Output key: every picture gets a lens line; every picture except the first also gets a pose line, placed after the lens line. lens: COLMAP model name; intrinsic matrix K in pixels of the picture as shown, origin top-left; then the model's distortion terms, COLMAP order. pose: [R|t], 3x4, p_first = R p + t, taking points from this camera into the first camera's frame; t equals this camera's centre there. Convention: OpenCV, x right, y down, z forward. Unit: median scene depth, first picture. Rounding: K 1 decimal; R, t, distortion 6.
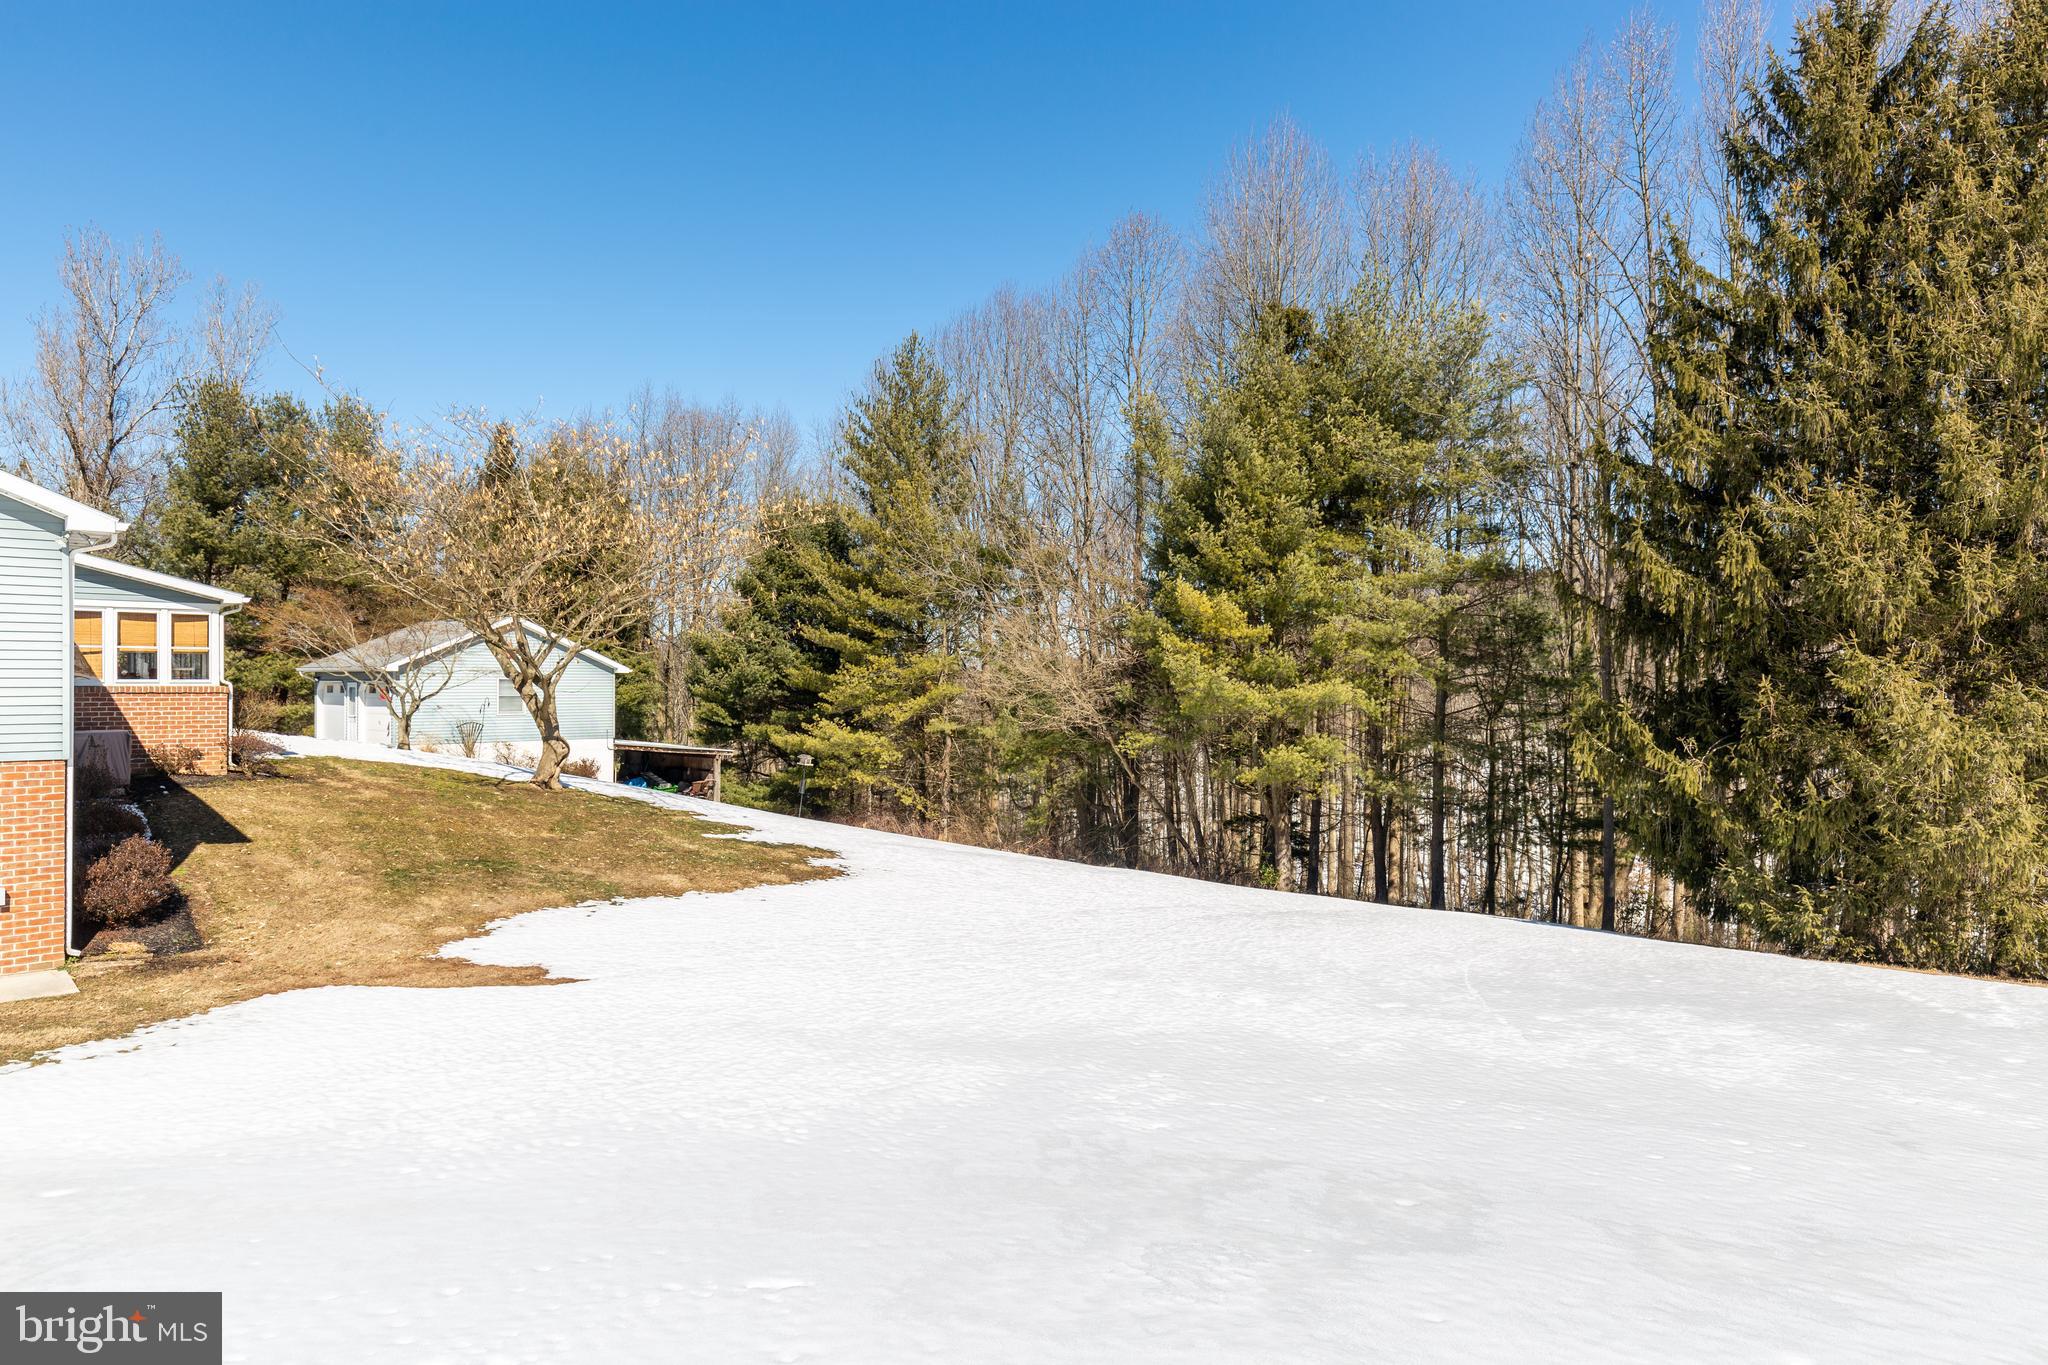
lens RADIAL K [[1304.4, 0, 1005.1], [0, 1304.4, 671.6], [0, 0, 1]] dist [0.008926, 0.000304]
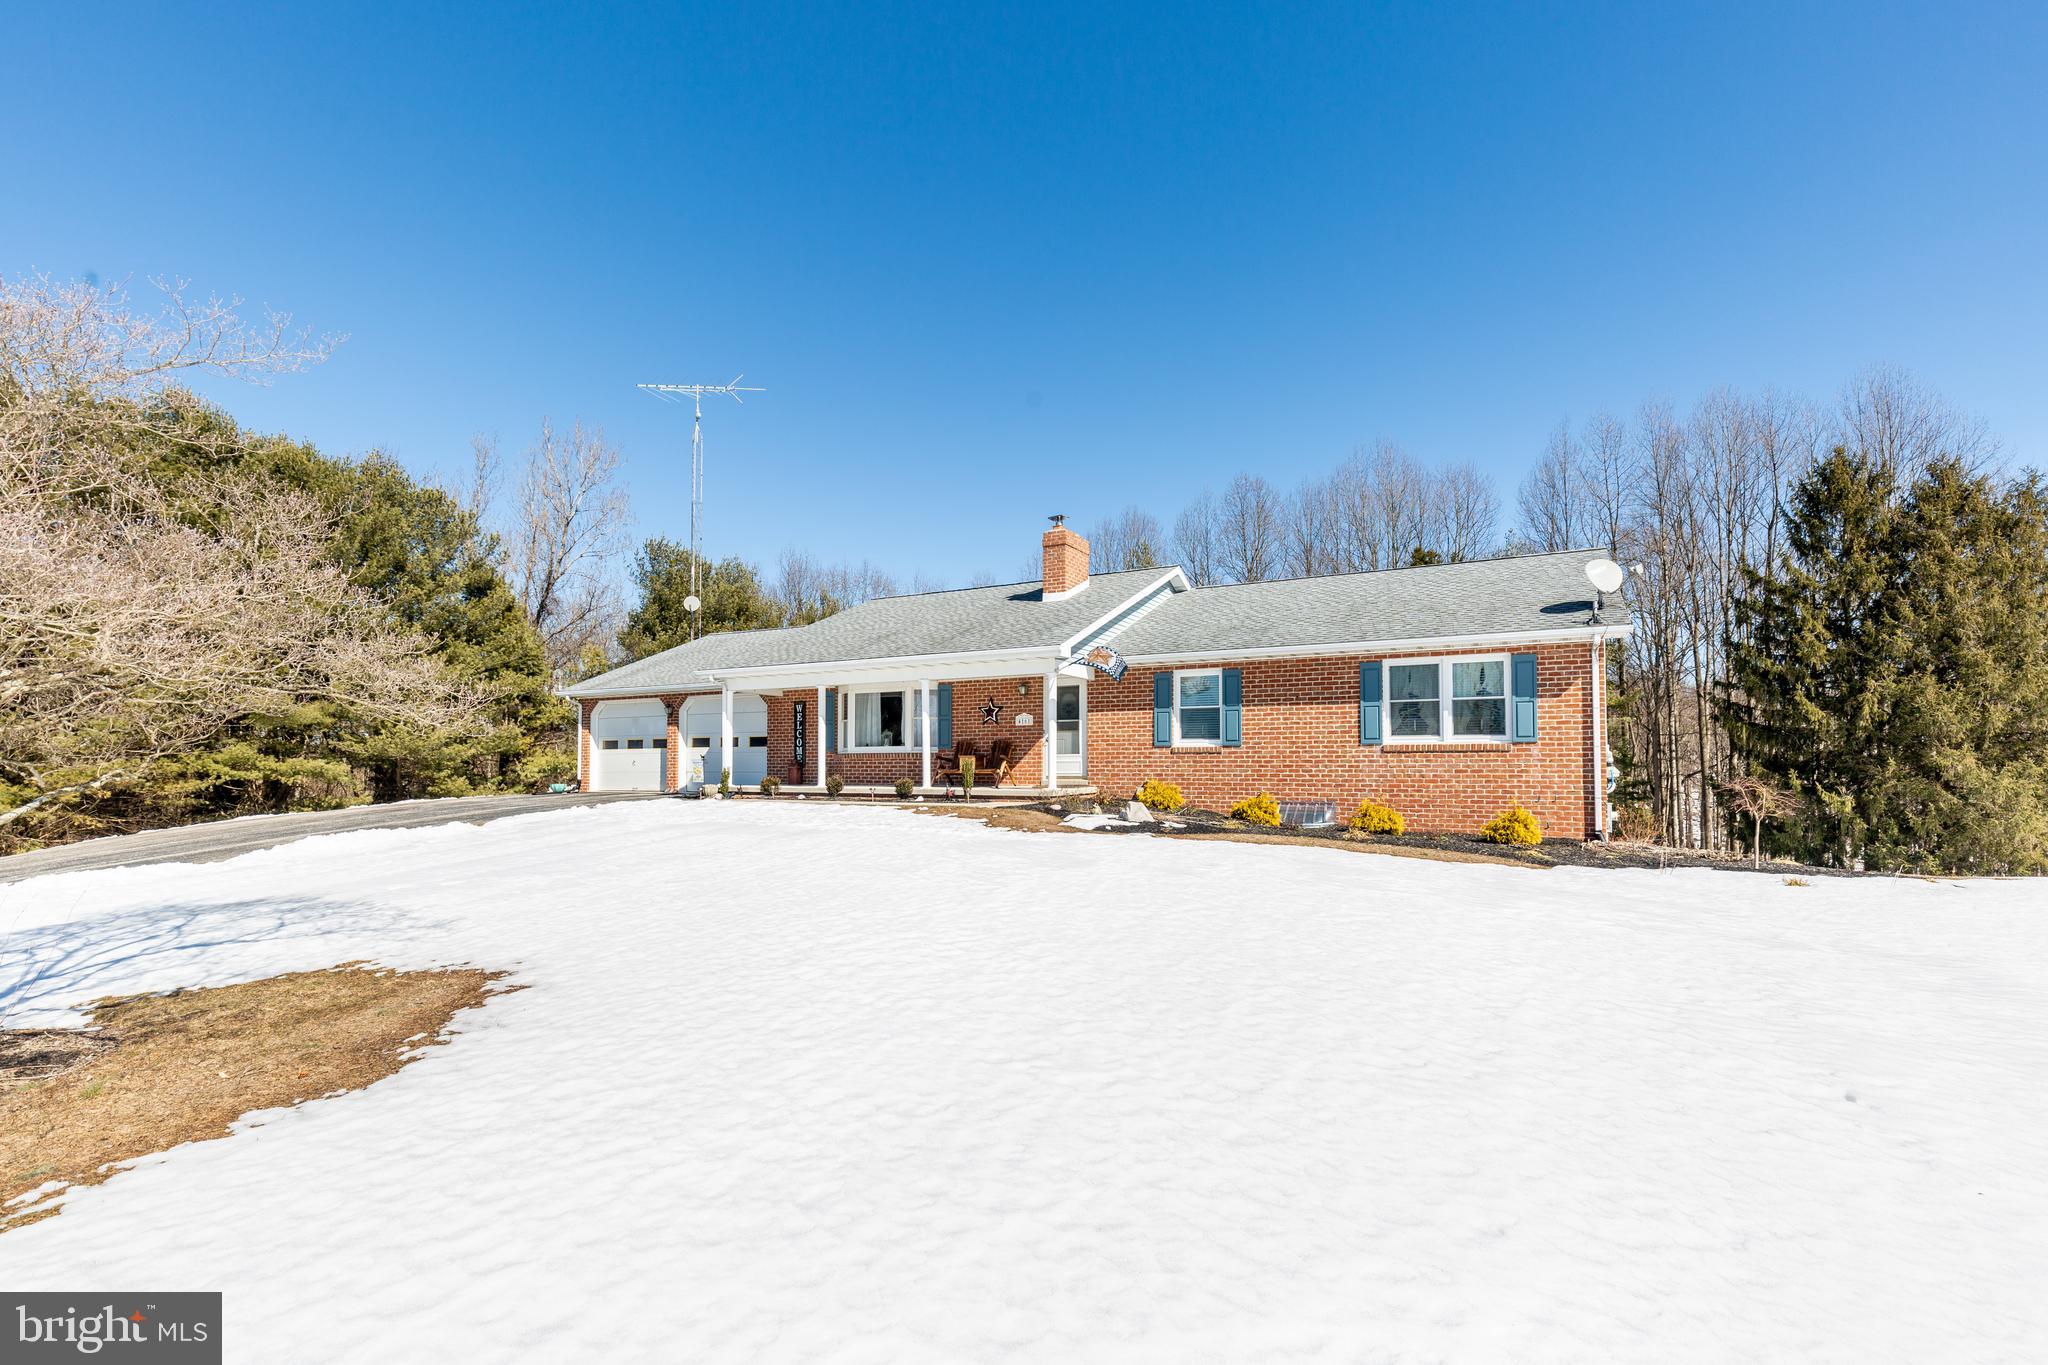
lens RADIAL K [[933.4, 0, 1039.0], [0, 933.4, 749.0], [0, 0, 1]] dist [0.005274, -0.001113]
pose [[0.954178, 0.004250, 0.299211, -1.084749], [0.001974, 0.999788, -0.020495, 0.015571], [-0.299234, 0.020146, 0.953967, -0.103935]]
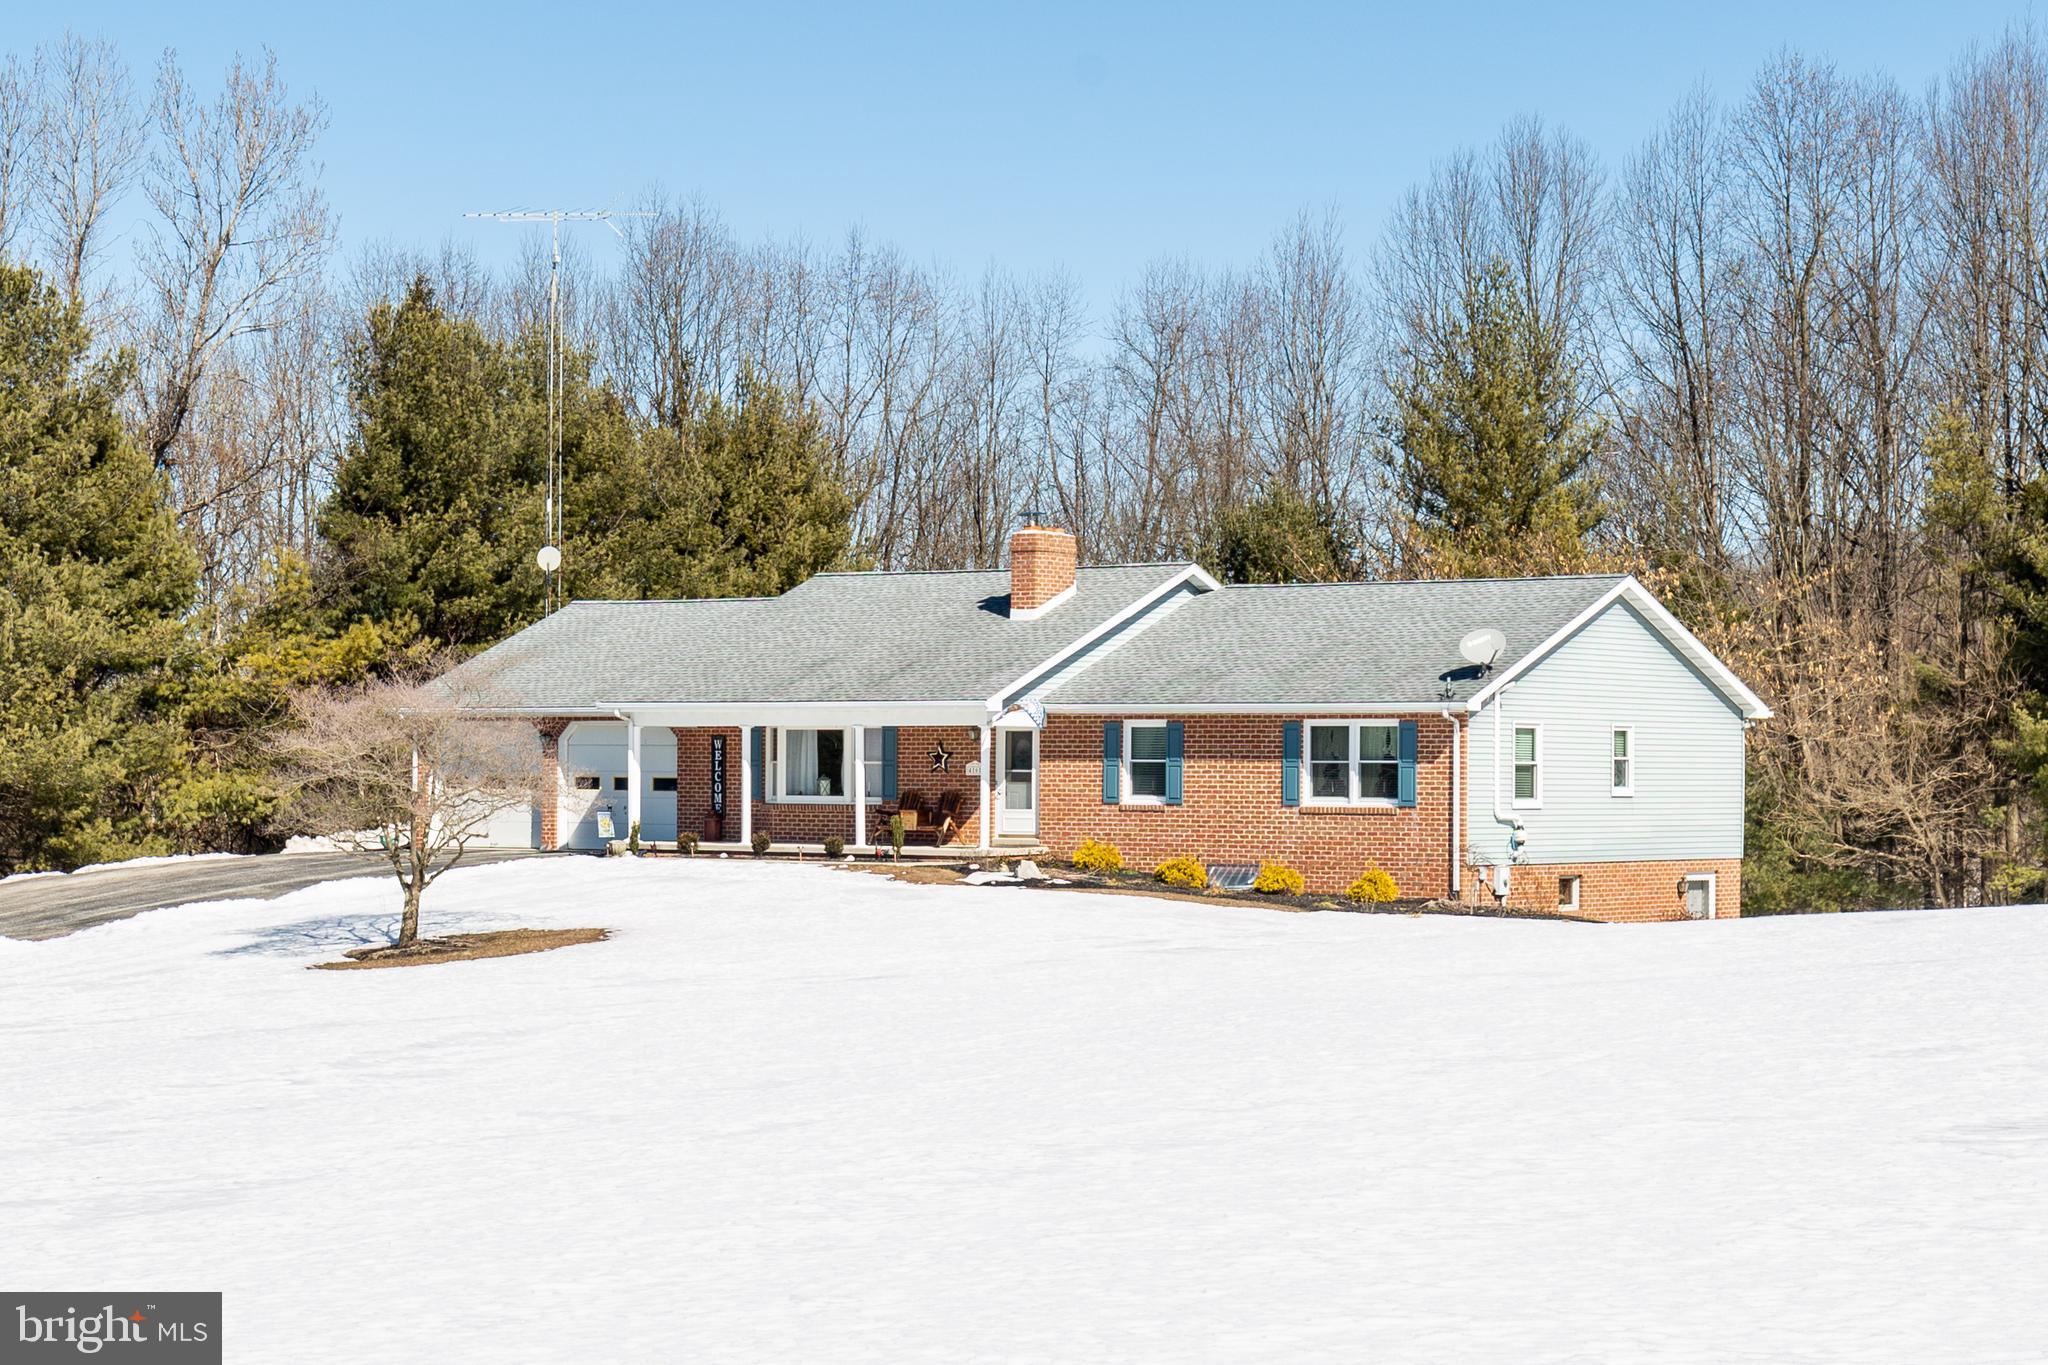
lens RADIAL K [[4192.3, 0, 1042.4], [0, 4192.3, 675.8], [0, 0, 1]] dist [0.011356, 0.000000]
pose [[0.988845, 0.005316, 0.148855, -1.247146], [-0.002365, 0.999797, -0.019991, -0.026174], [-0.148931, 0.019416, 0.988657, -2.120260]]
